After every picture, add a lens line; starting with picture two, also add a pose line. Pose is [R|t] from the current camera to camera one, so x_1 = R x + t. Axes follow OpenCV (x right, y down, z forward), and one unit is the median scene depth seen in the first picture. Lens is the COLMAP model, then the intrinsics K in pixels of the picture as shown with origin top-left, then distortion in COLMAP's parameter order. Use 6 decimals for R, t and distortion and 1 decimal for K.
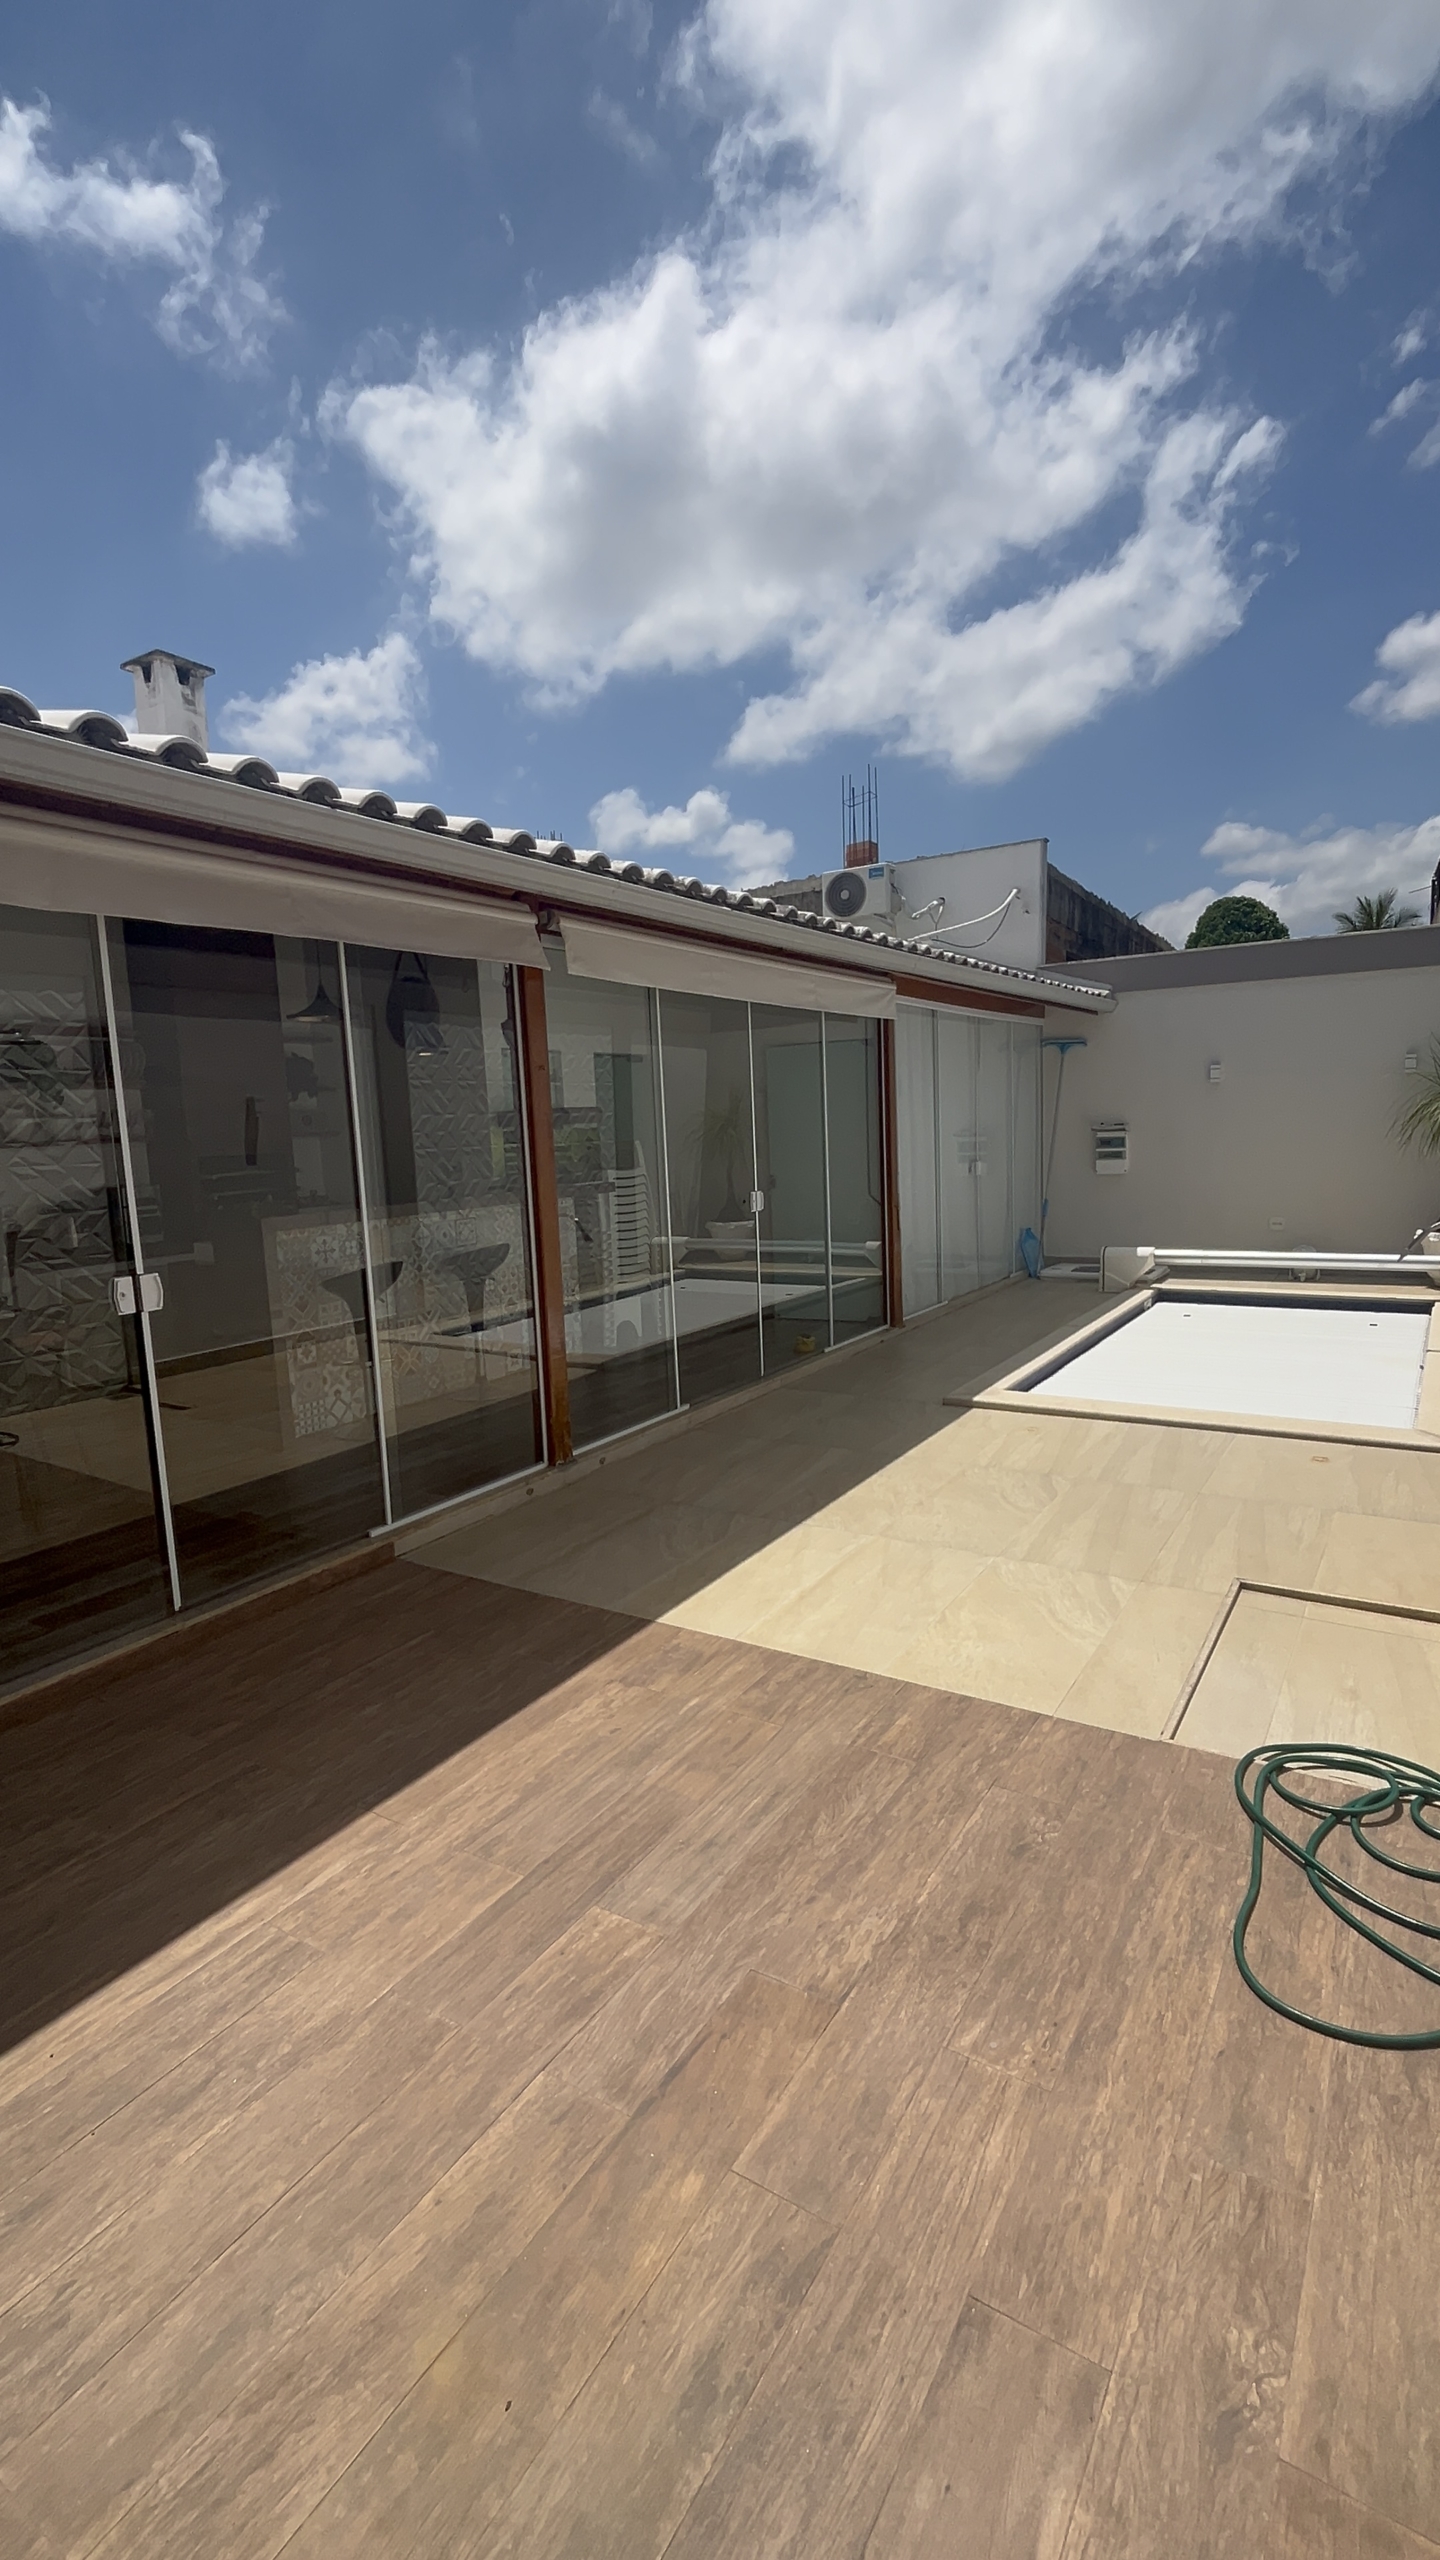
lens RADIAL K [[1143.7, 0, 724.9], [0, 1143.7, 1280.2], [0, 0, 1]] dist [-0.002495, 0.000592]
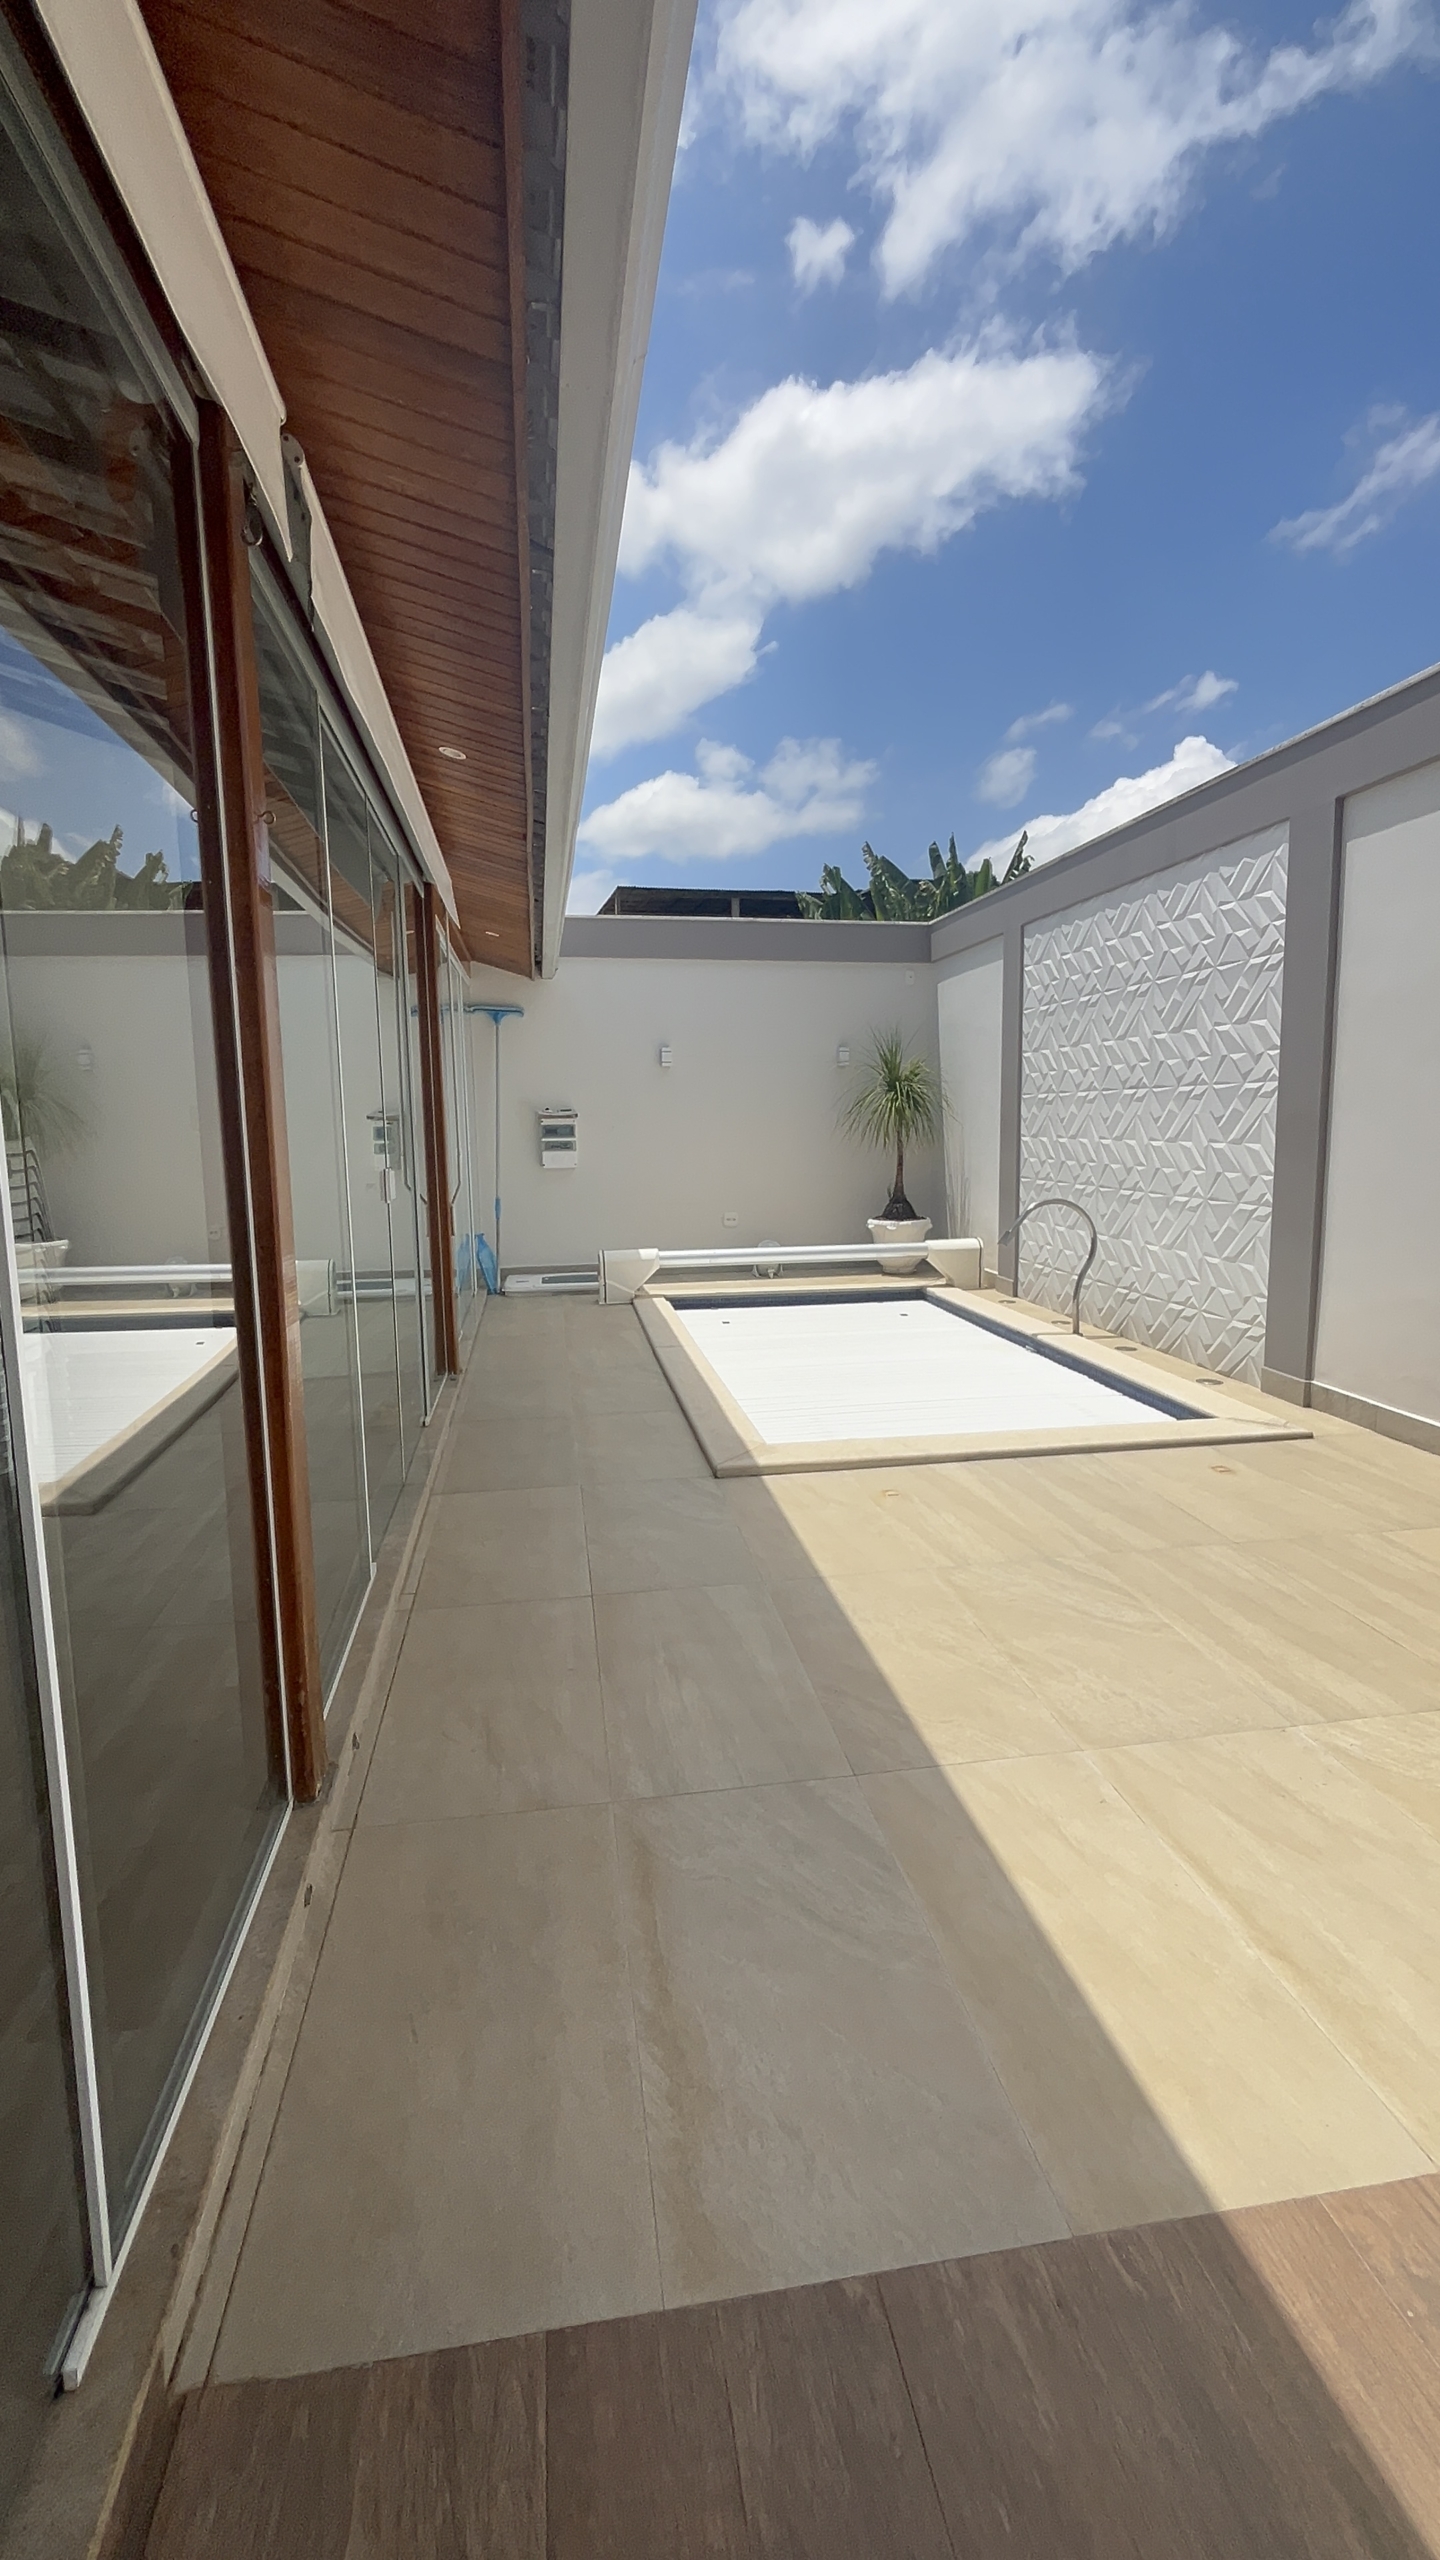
lens RADIAL K [[1143.7, 0, 724.9], [0, 1143.7, 1280.2], [0, 0, 1]] dist [-0.002495, 0.000592]
pose [[0.748059, -0.061559, 0.660771, -0.309771], [0.072453, 0.997312, 0.010888, -0.019846], [-0.659665, 0.039730, 0.750509, 0.602457]]
